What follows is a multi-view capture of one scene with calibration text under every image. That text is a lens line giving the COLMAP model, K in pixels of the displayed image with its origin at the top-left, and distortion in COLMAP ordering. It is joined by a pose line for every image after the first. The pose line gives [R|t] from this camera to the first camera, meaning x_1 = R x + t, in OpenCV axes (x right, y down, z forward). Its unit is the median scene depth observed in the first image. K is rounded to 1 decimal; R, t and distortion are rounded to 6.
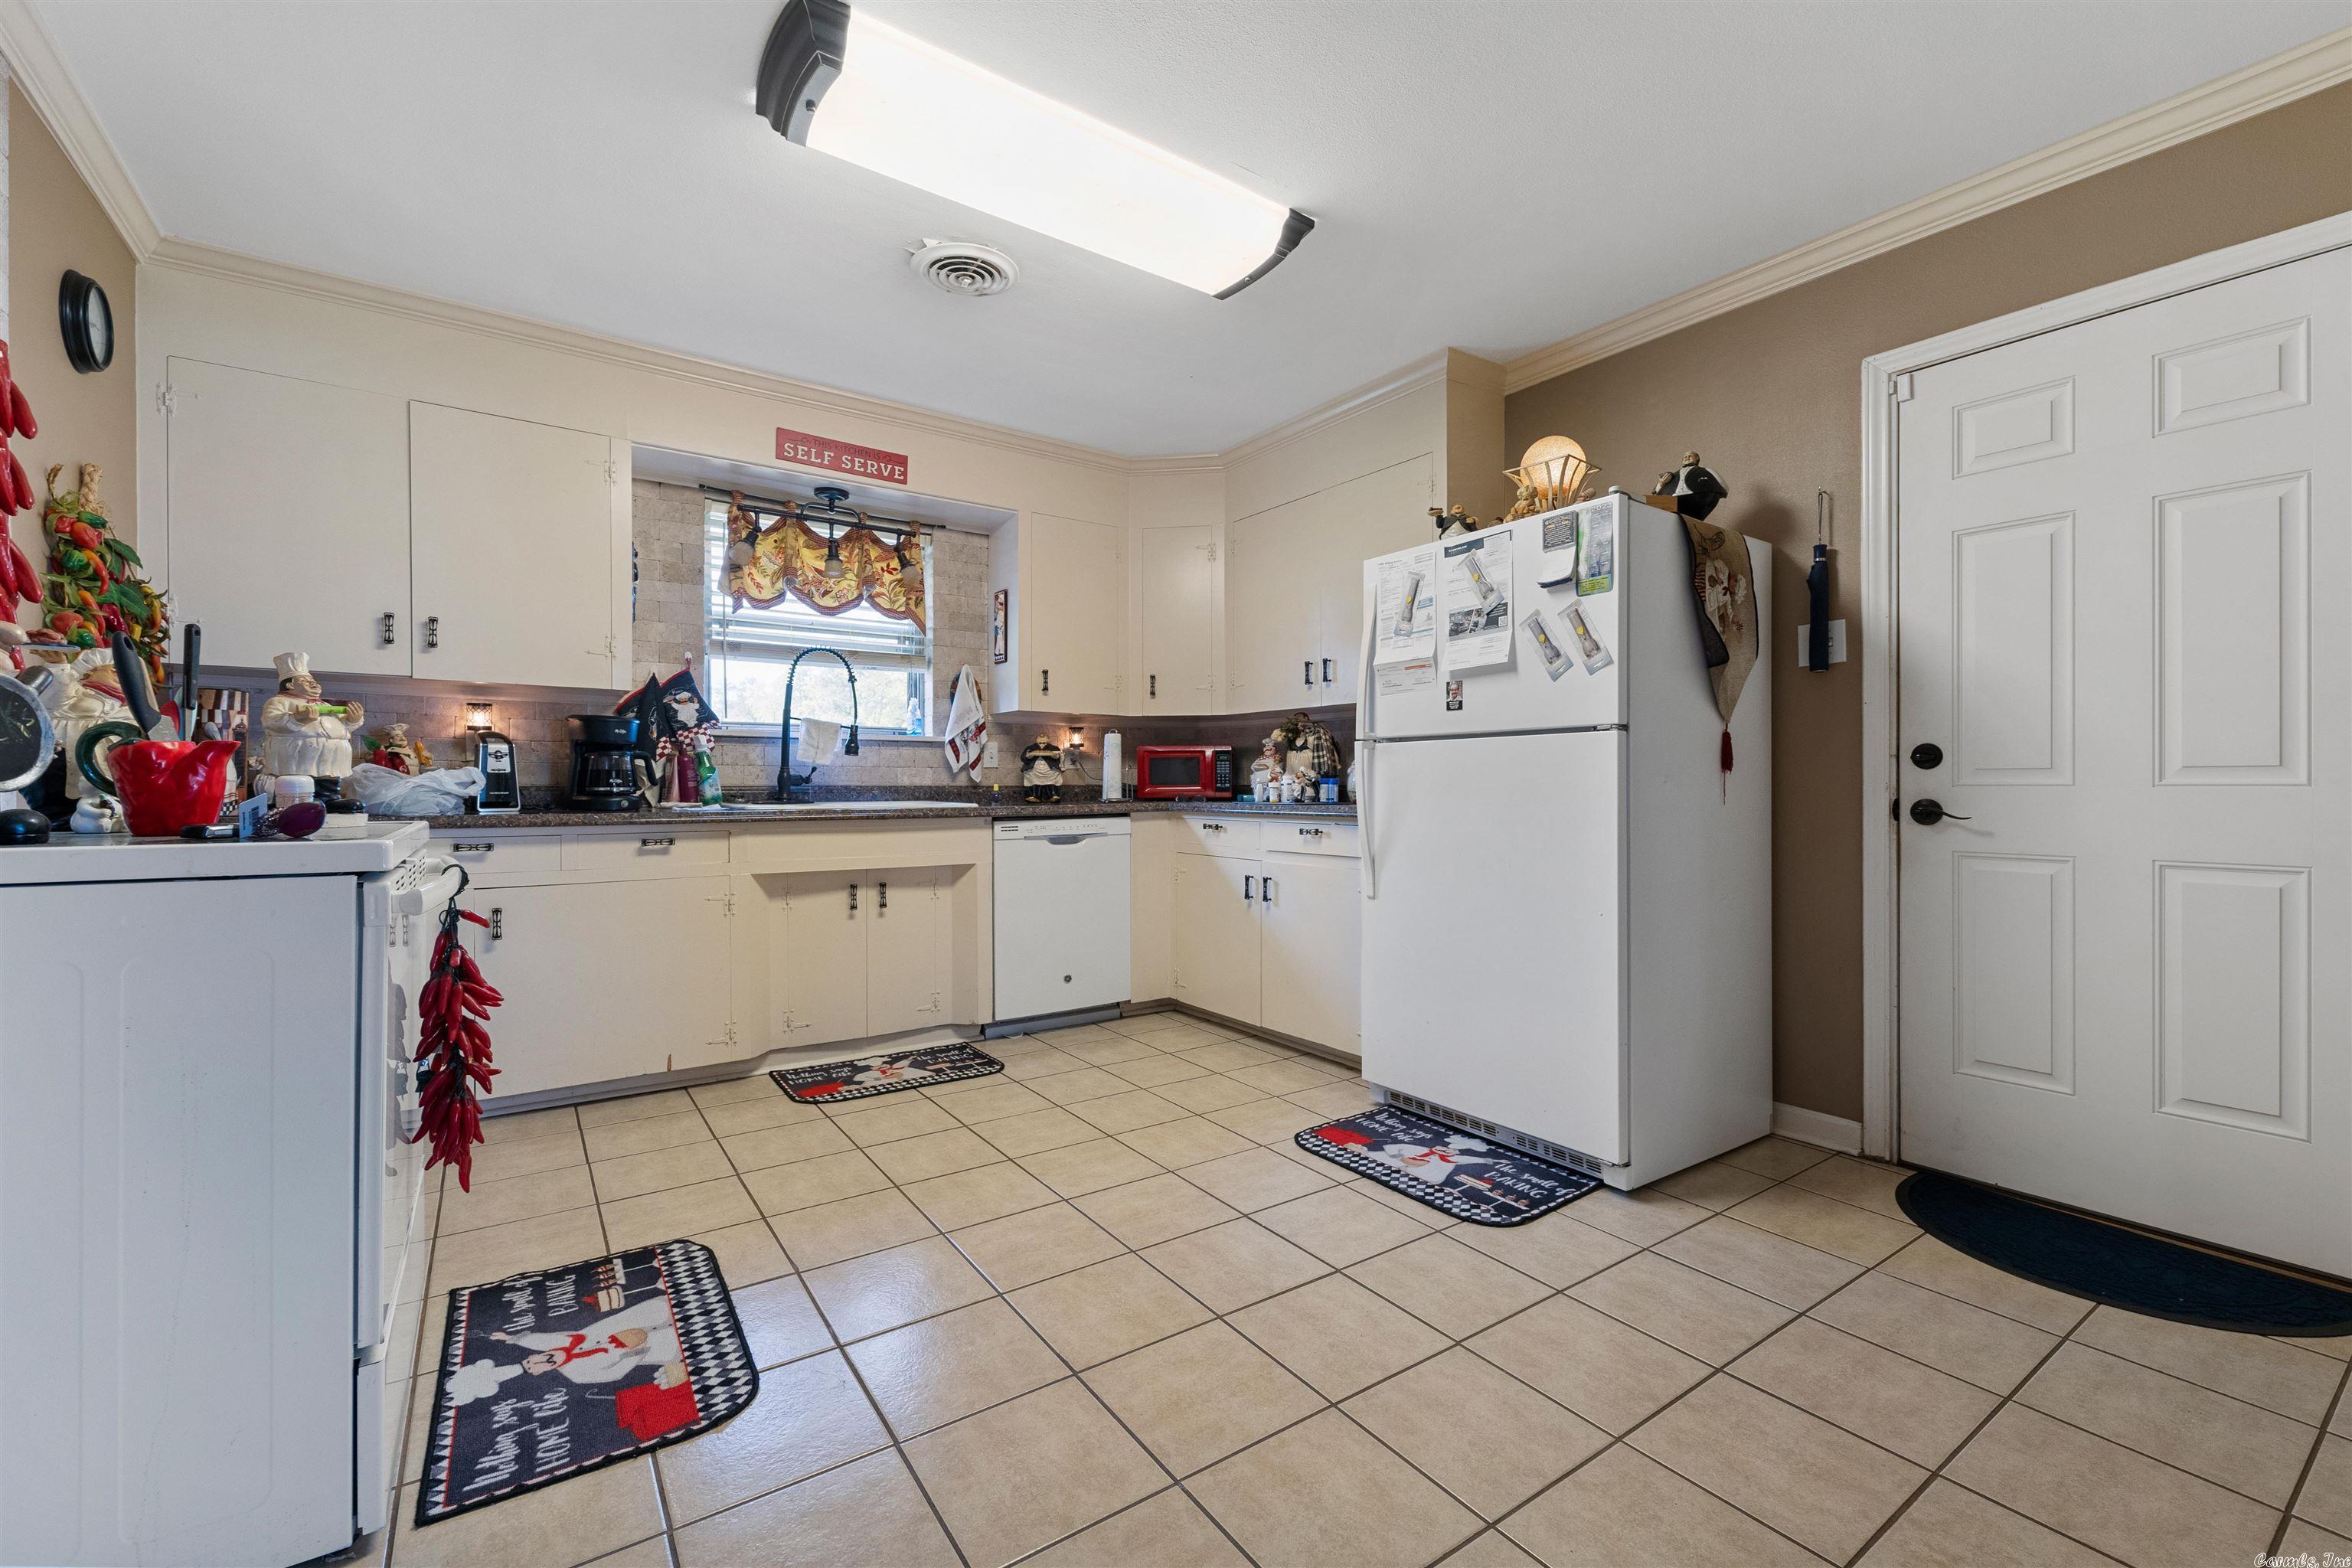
lens RADIAL K [[955.4, 0, 1163.4], [0, 955.4, 788.7], [0, 0, 1]] dist [0.005874, -0.003417]
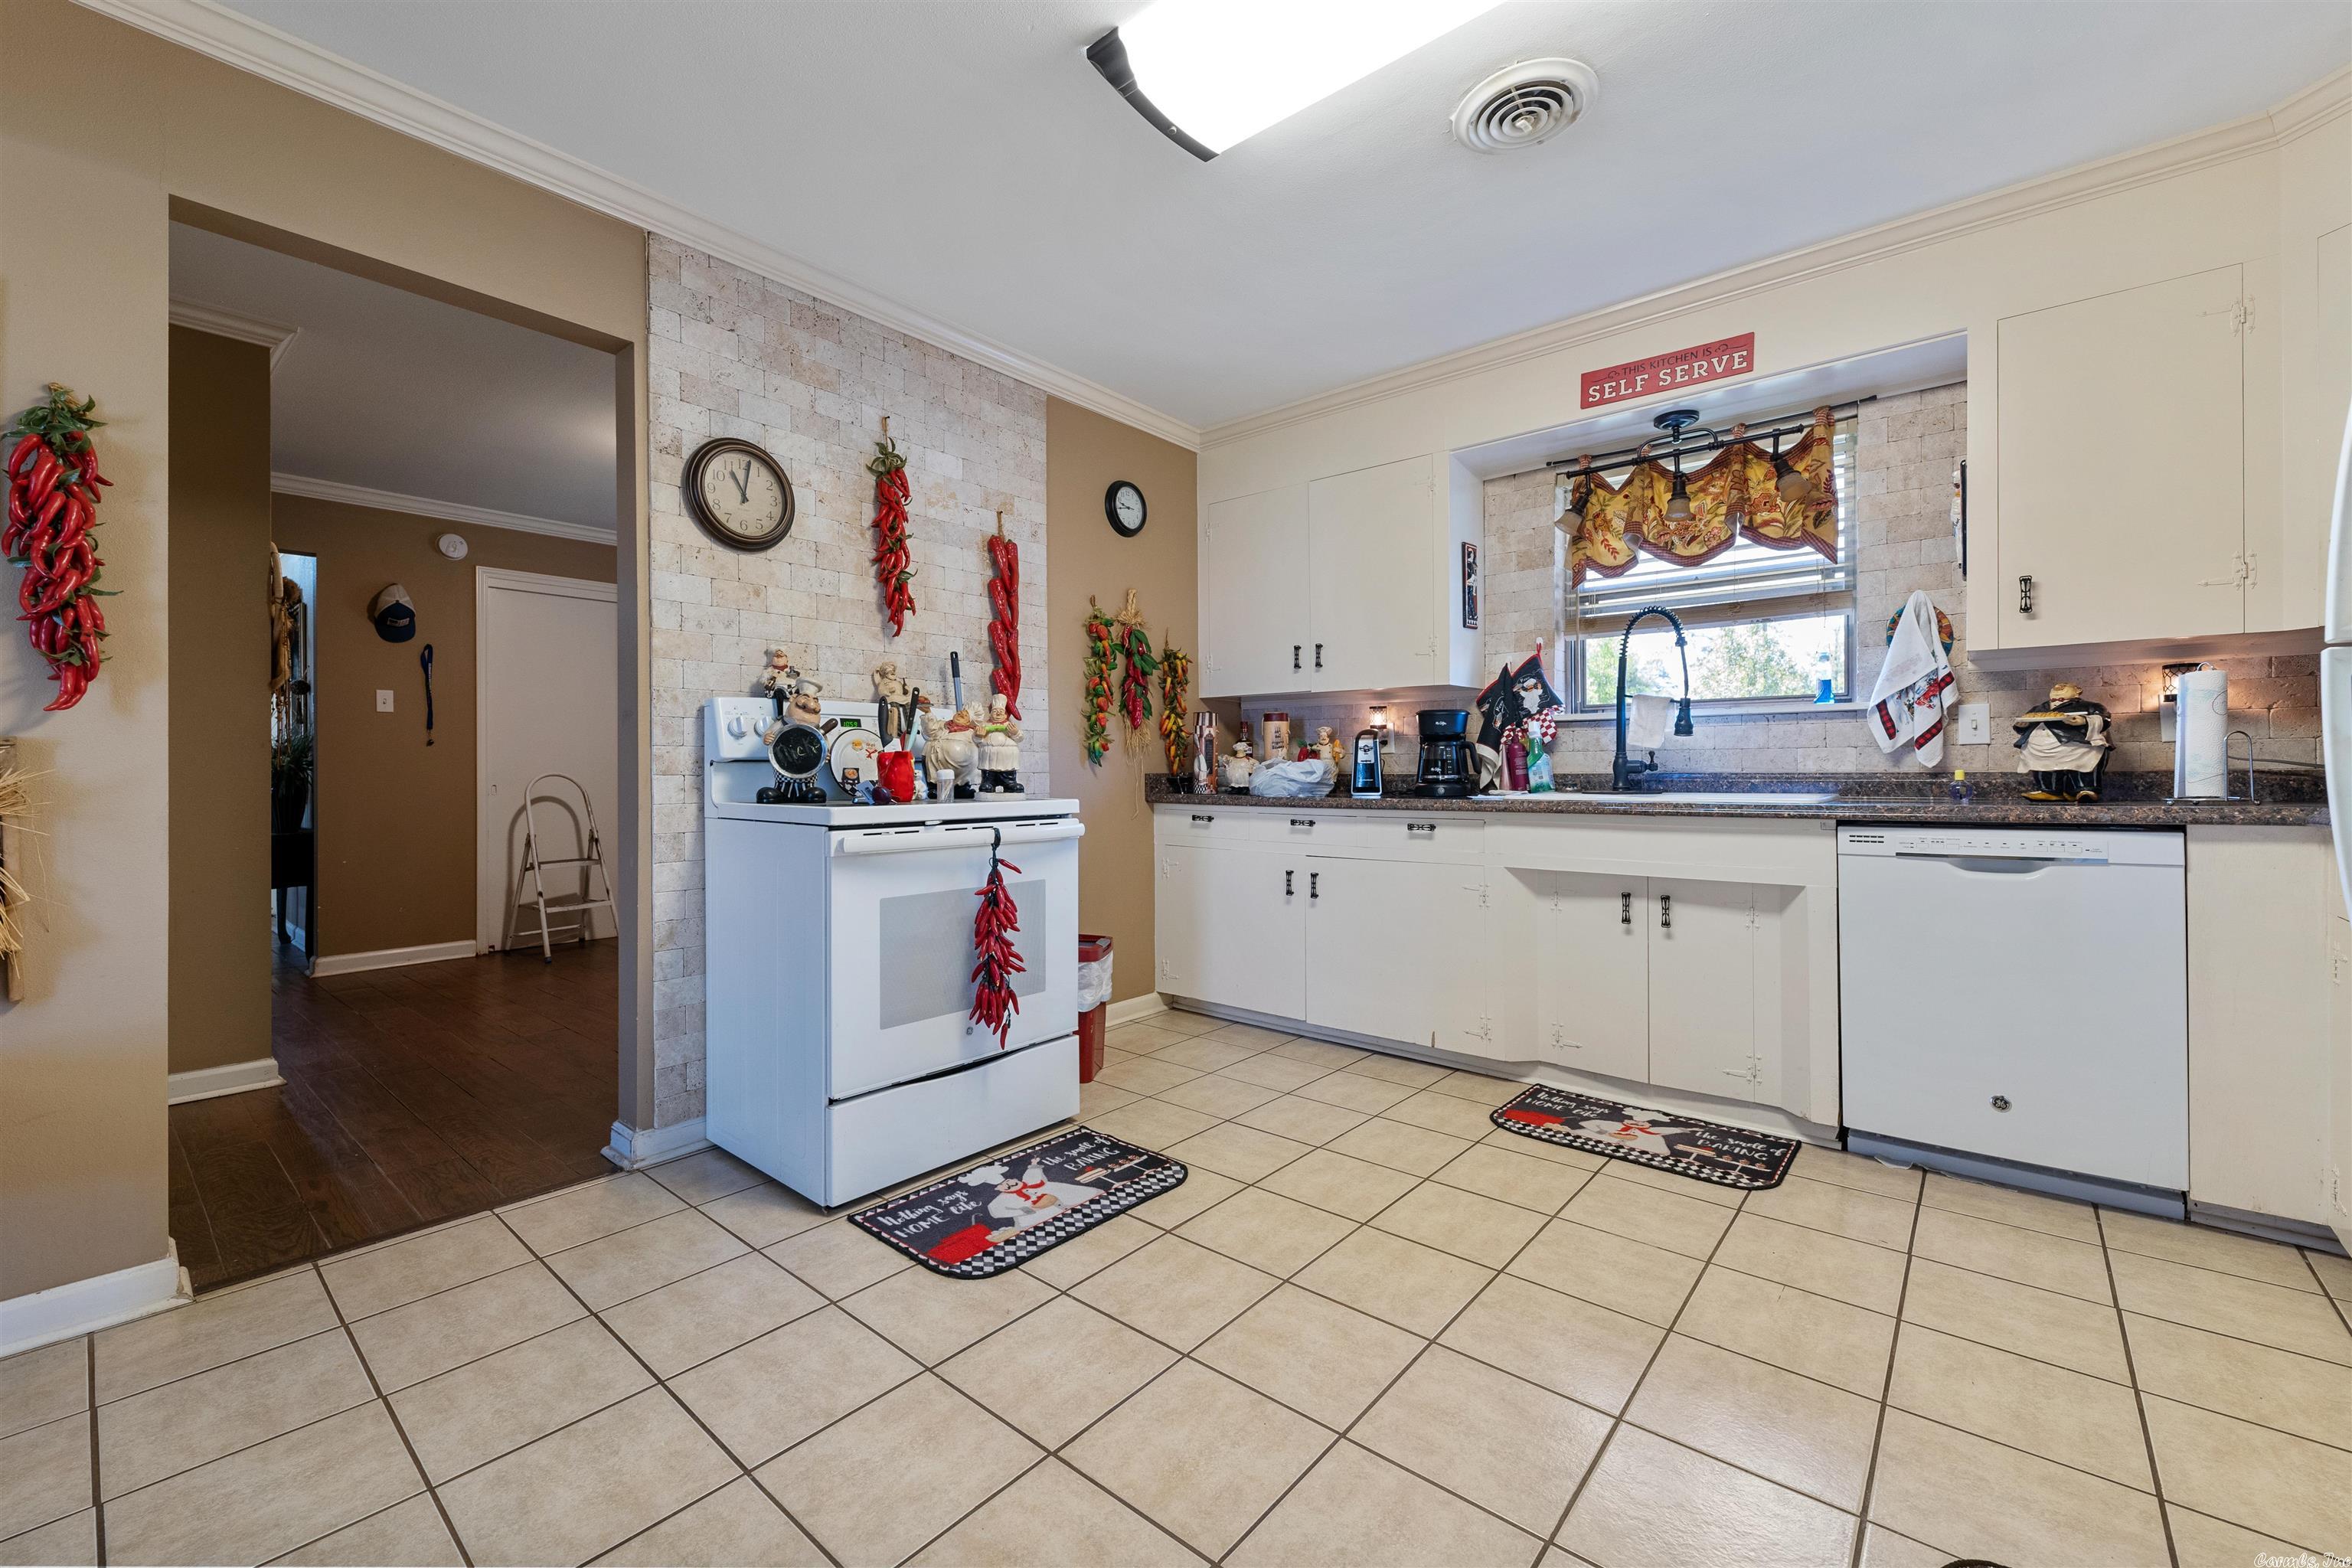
lens RADIAL K [[955.4, 0, 1197.5], [0, 955.4, 771.4], [0, 0, 1]] dist [0.005874, -0.003417]
pose [[0.274987, -0.003548, -0.961441, 0.449804], [-0.000063, 0.999993, -0.003708, -0.001985], [0.961448, 0.001080, 0.274985, 0.507929]]
